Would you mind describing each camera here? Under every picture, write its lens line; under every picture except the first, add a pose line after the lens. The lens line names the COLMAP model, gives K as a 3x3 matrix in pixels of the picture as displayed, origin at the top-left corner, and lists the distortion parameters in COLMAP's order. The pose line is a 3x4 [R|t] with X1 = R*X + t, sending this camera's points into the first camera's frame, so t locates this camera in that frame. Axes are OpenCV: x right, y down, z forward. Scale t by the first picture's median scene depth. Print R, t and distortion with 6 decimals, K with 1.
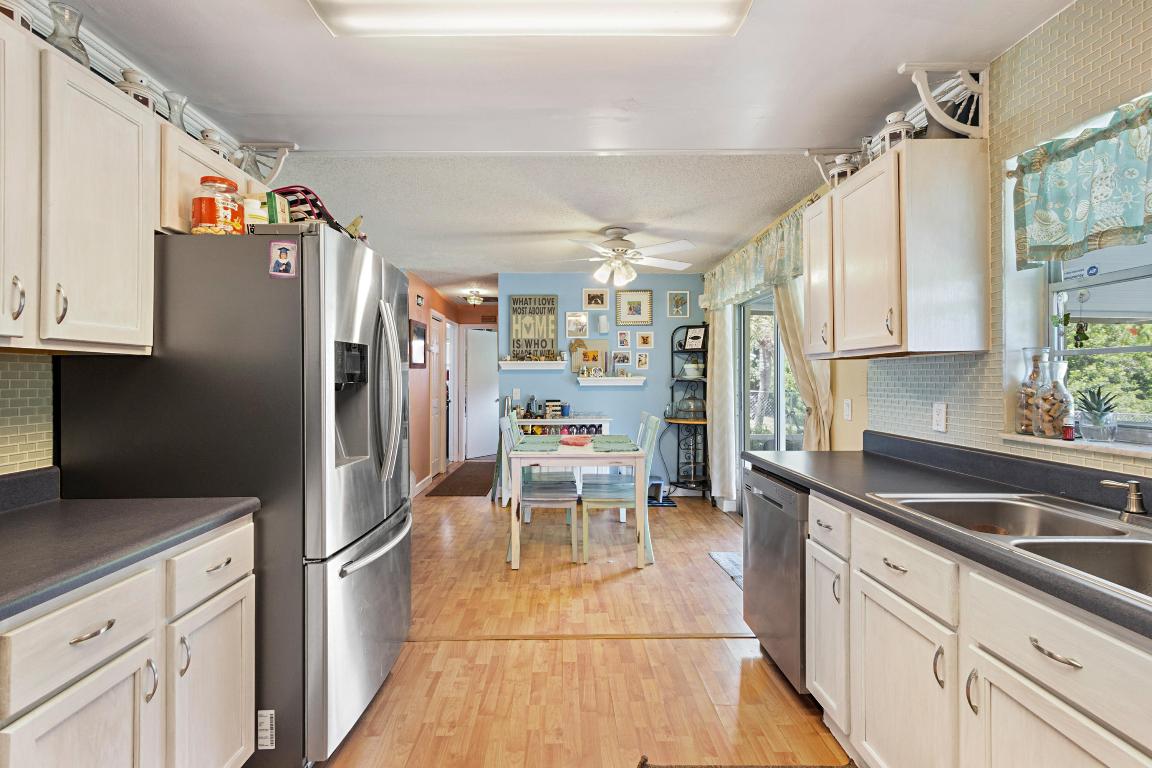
lens RADIAL K [[532.4, 0, 543.3], [0, 532.4, 362.2], [0, 0, 1]] dist [0.000329, -0.001313]
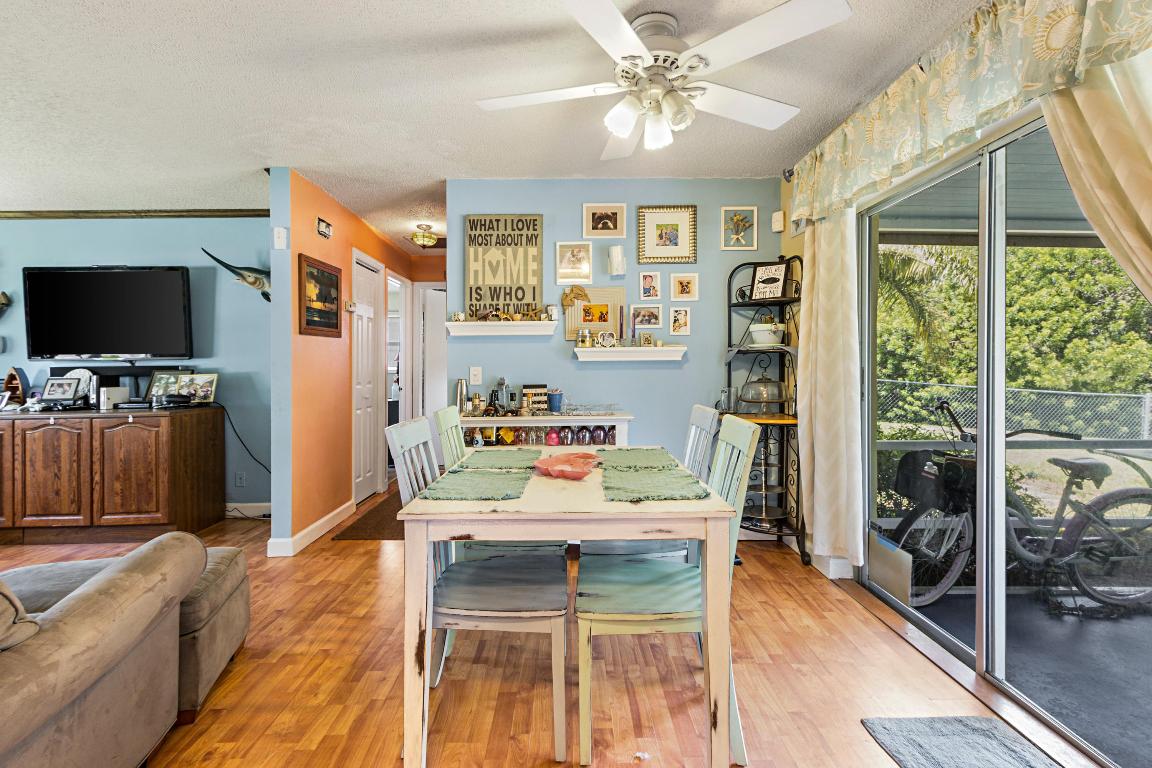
lens RADIAL K [[532.4, 0, 574.3], [0, 532.4, 373.6], [0, 0, 1]] dist [0.000329, -0.001313]
pose [[0.998728, -0.002517, 0.050368, 0.033409], [0.000410, 0.999125, 0.041817, 0.032774], [-0.050429, -0.041743, 0.997855, 0.393946]]
